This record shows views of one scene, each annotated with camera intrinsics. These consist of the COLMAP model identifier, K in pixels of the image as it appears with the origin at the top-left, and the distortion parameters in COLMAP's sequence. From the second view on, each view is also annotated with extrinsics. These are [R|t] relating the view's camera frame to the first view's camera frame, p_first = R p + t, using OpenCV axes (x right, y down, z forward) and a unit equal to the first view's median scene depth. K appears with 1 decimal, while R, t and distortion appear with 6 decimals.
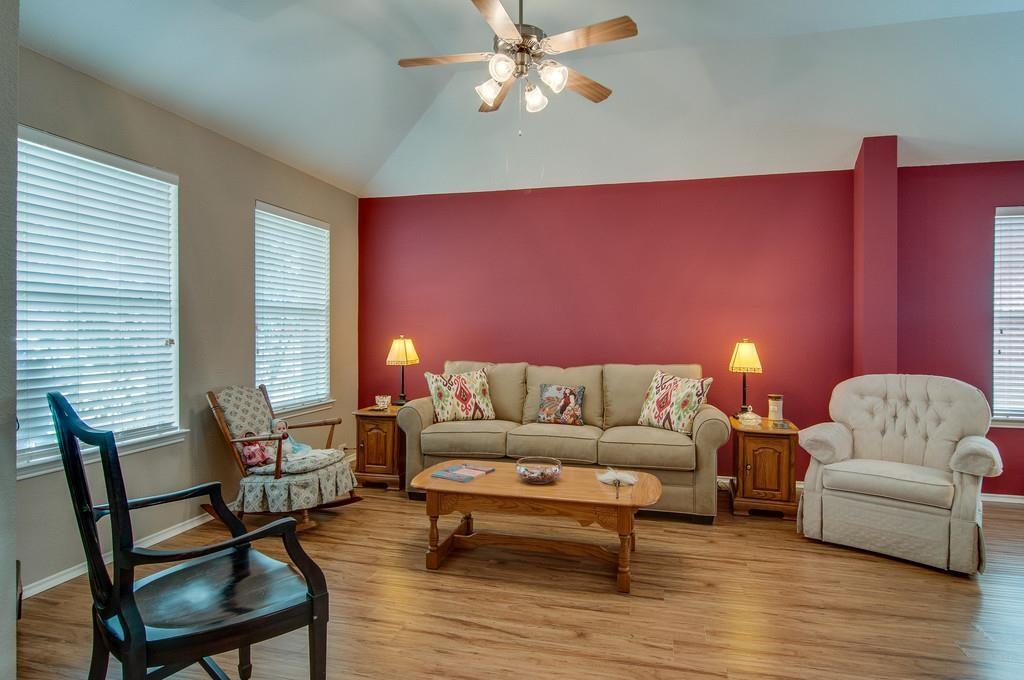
lens RADIAL K [[566.6, 0, 510.7], [0, 566.6, 333.2], [0, 0, 1]] dist [-0.002183, -0.000004]
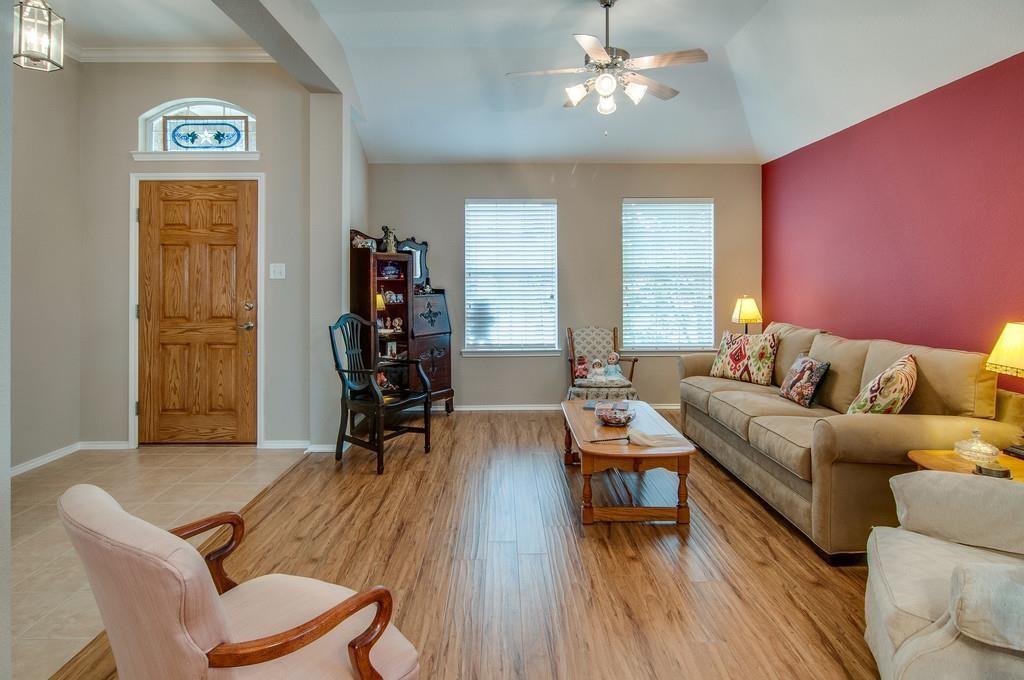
lens RADIAL K [[556.6, 0, 509.4], [0, 556.6, 267.7], [0, 0, 1]] dist [-0.004440, -0.001502]
pose [[0.265043, -0.022600, -0.963972, 0.875398], [-0.000909, 0.999719, -0.023688, -0.027790], [0.964236, 0.007154, 0.264948, 0.374991]]
